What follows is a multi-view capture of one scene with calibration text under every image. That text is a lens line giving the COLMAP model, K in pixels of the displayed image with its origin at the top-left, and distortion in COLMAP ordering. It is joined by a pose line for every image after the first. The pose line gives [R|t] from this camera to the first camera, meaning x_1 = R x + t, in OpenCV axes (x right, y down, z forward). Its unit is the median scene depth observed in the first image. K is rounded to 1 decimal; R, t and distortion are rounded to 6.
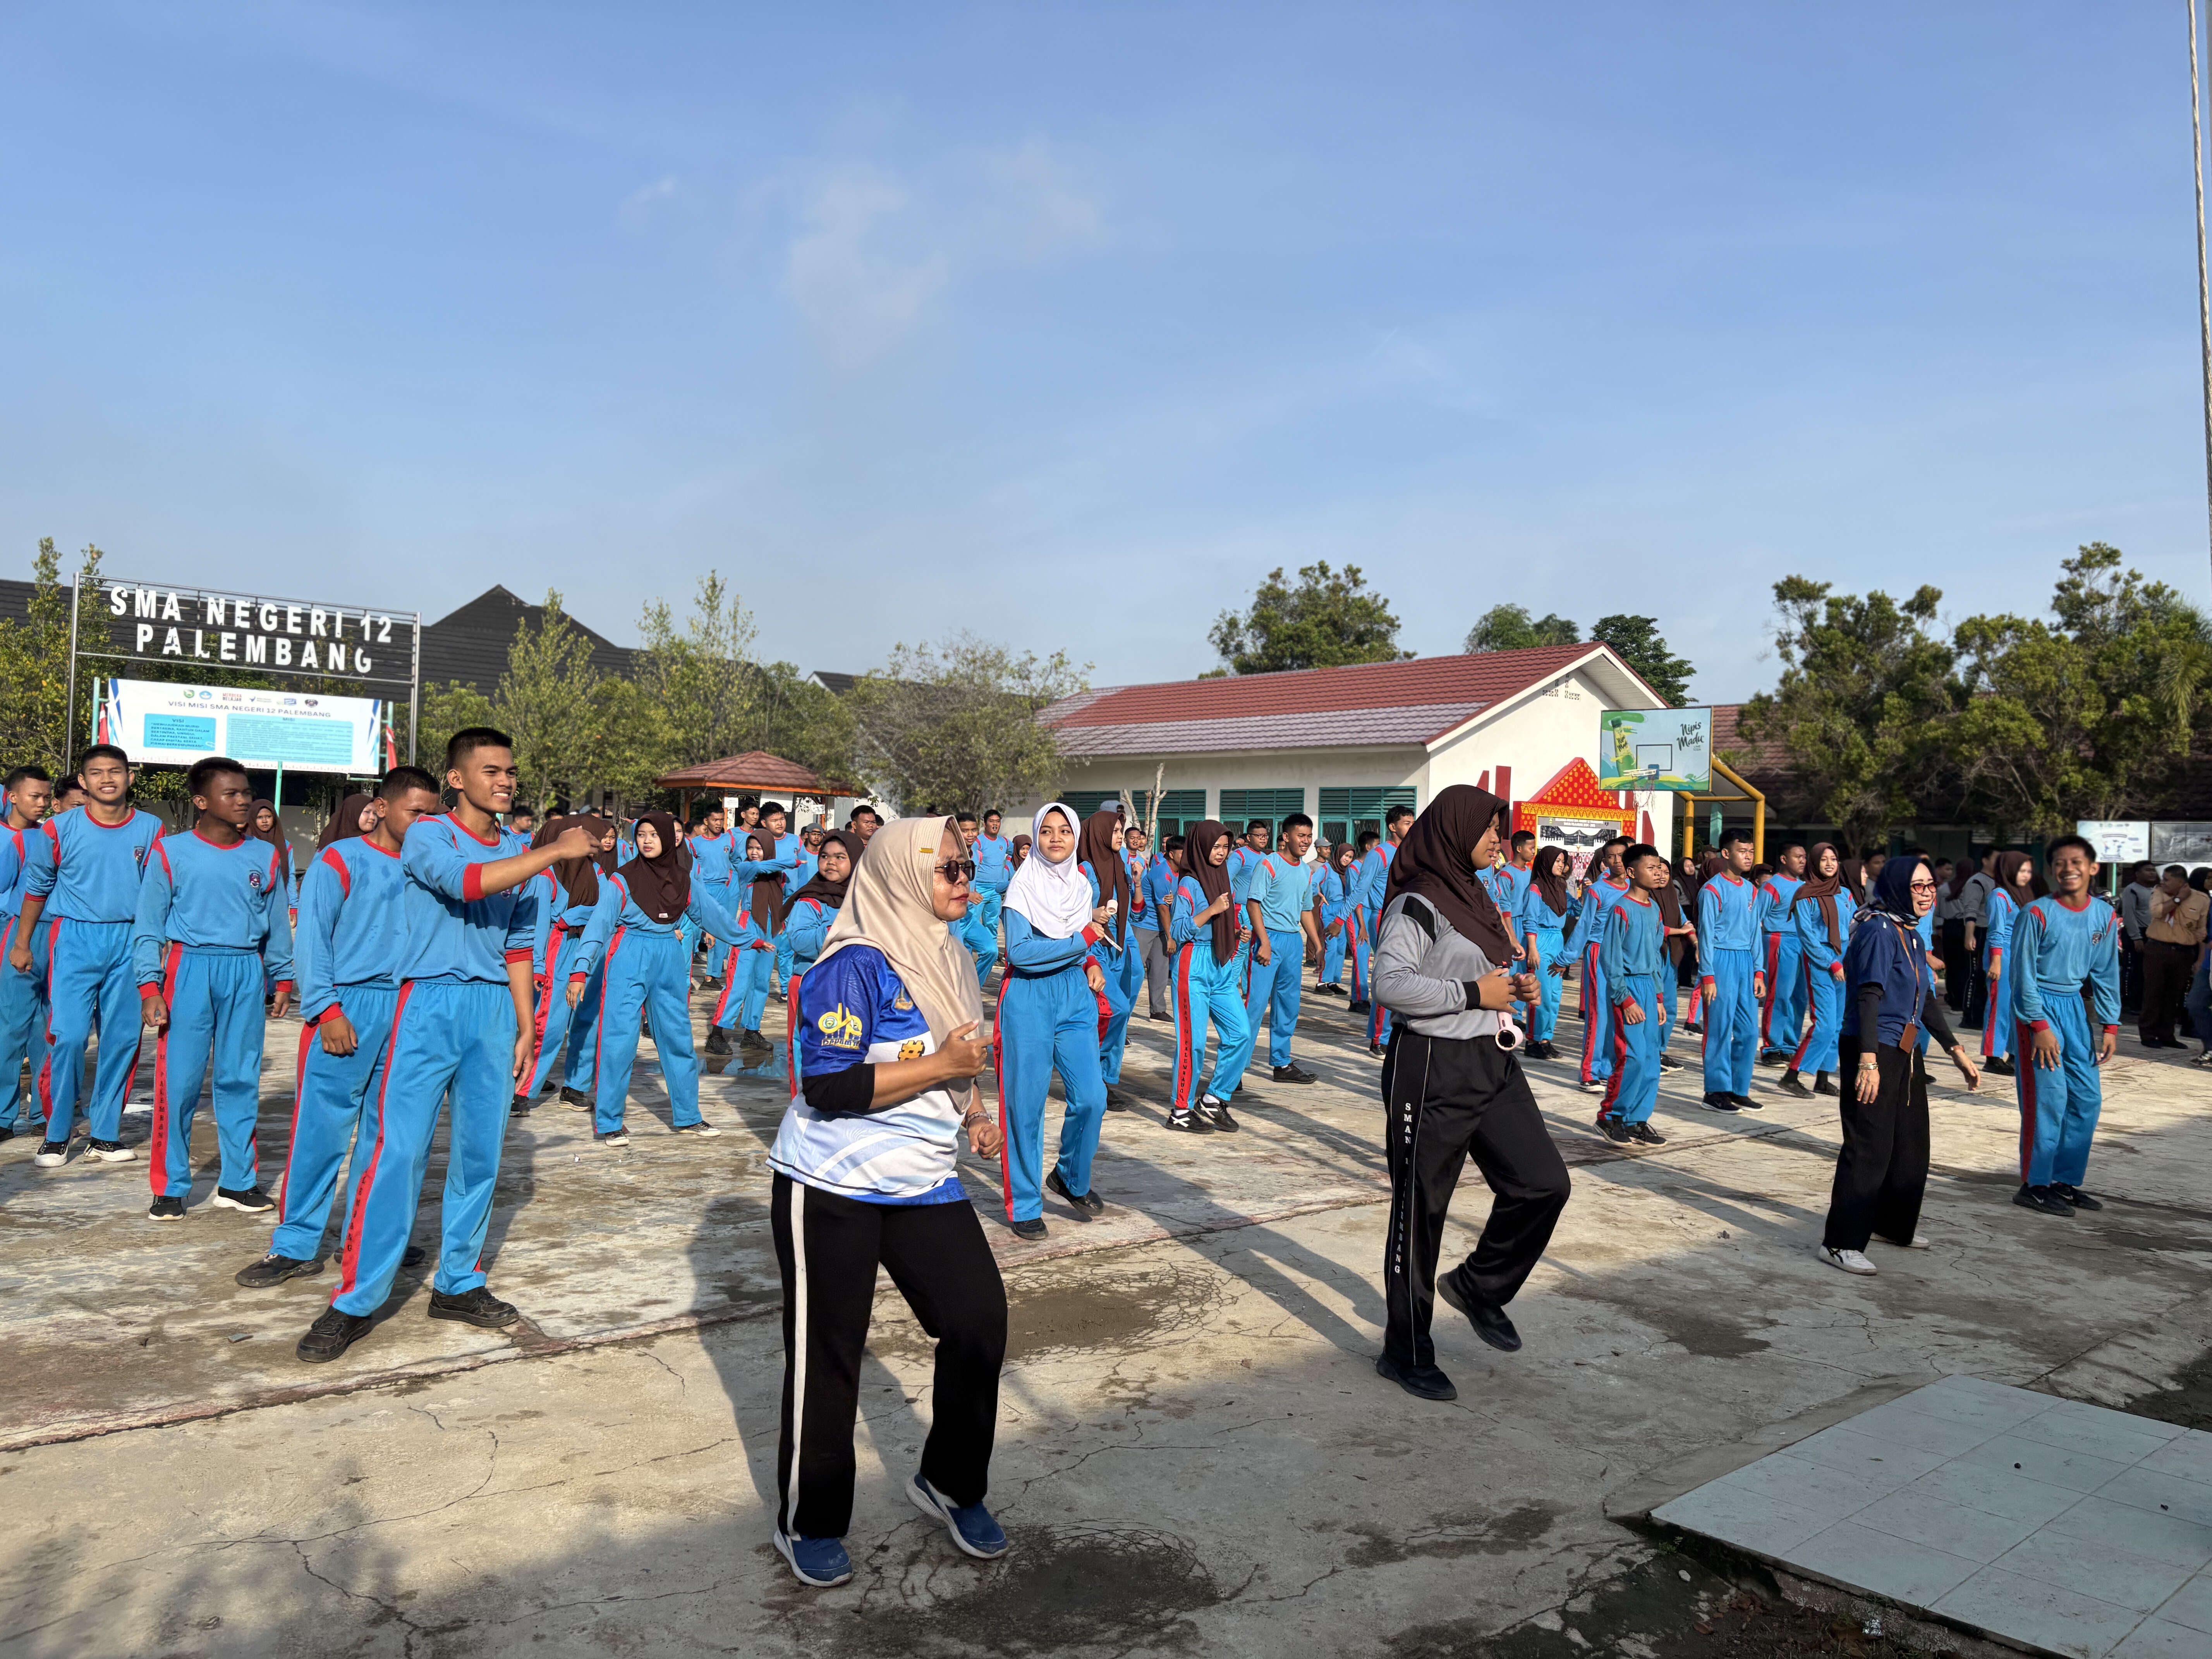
lens RADIAL K [[1665.6, 0, 1121.5], [0, 1665.6, 830.1], [0, 0, 1]] dist [0.037628, -0.047917]
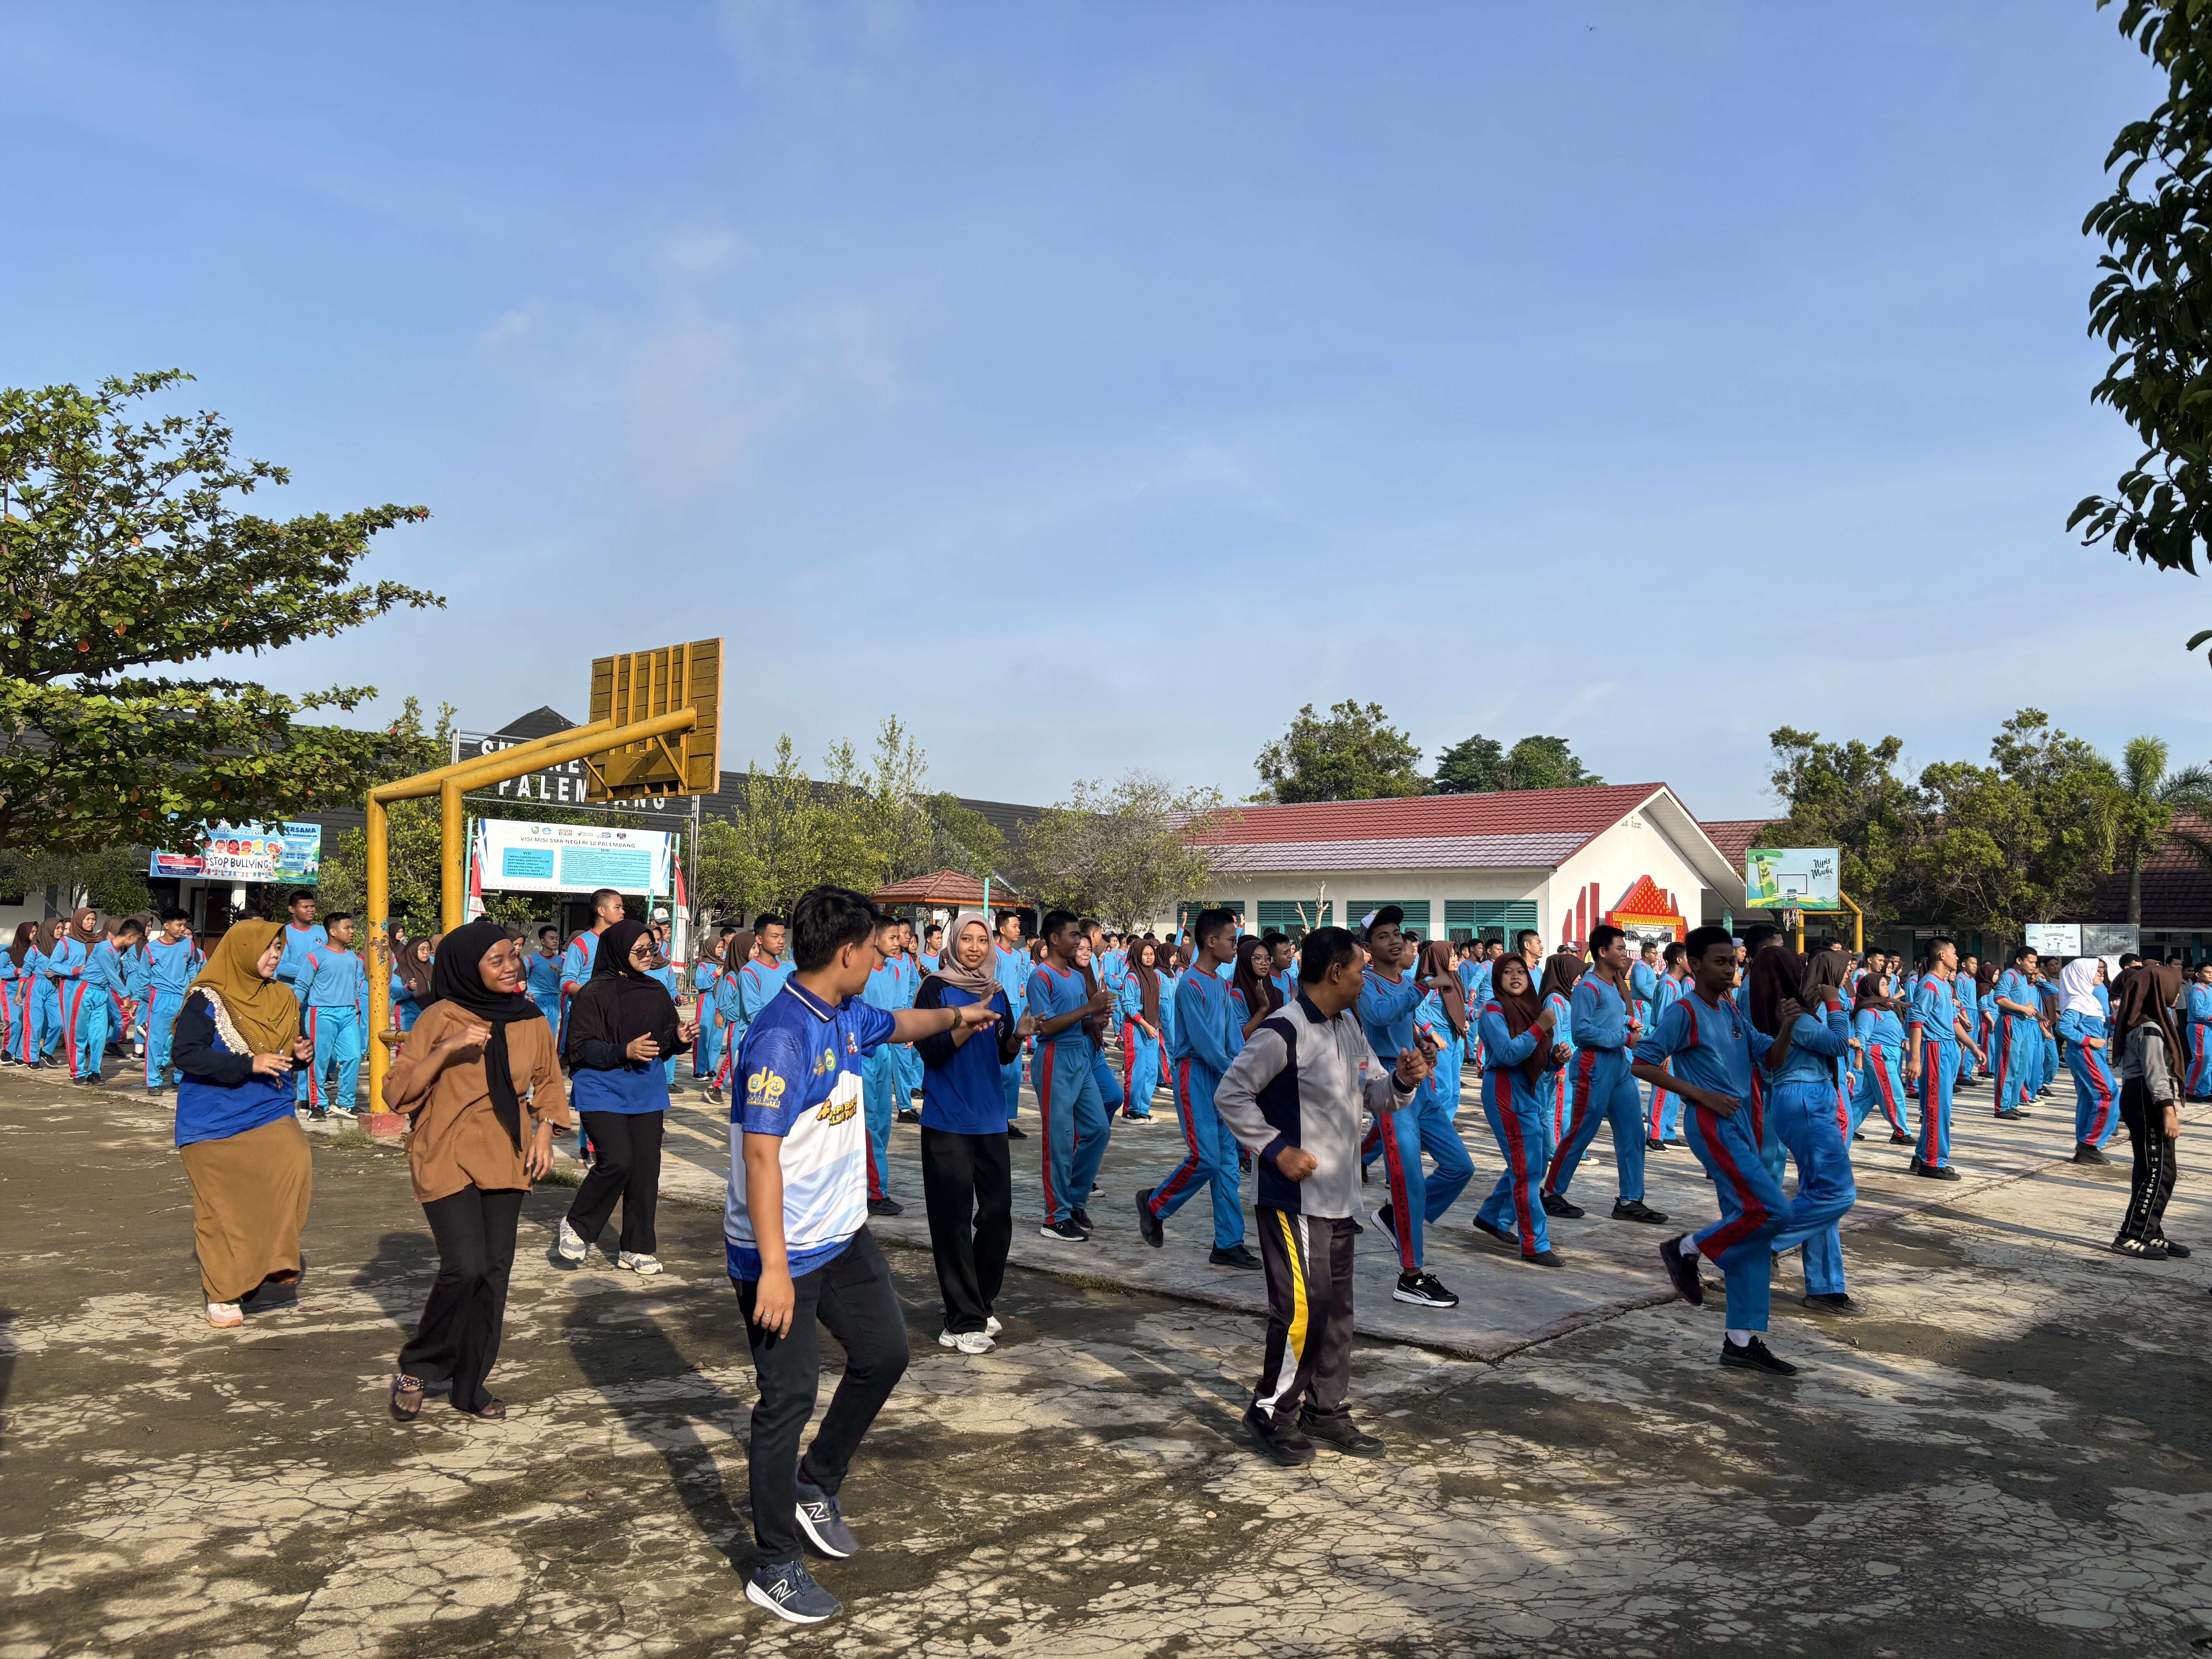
lens RADIAL K [[1665.6, 0, 1109.7], [0, 1665.6, 832.0], [0, 0, 1]] dist [0.037628, -0.047917]
pose [[0.993011, -0.002730, 0.117994, -0.276353], [0.008919, 0.998610, -0.051956, -0.014562], [-0.117688, 0.052645, 0.991654, -0.195440]]
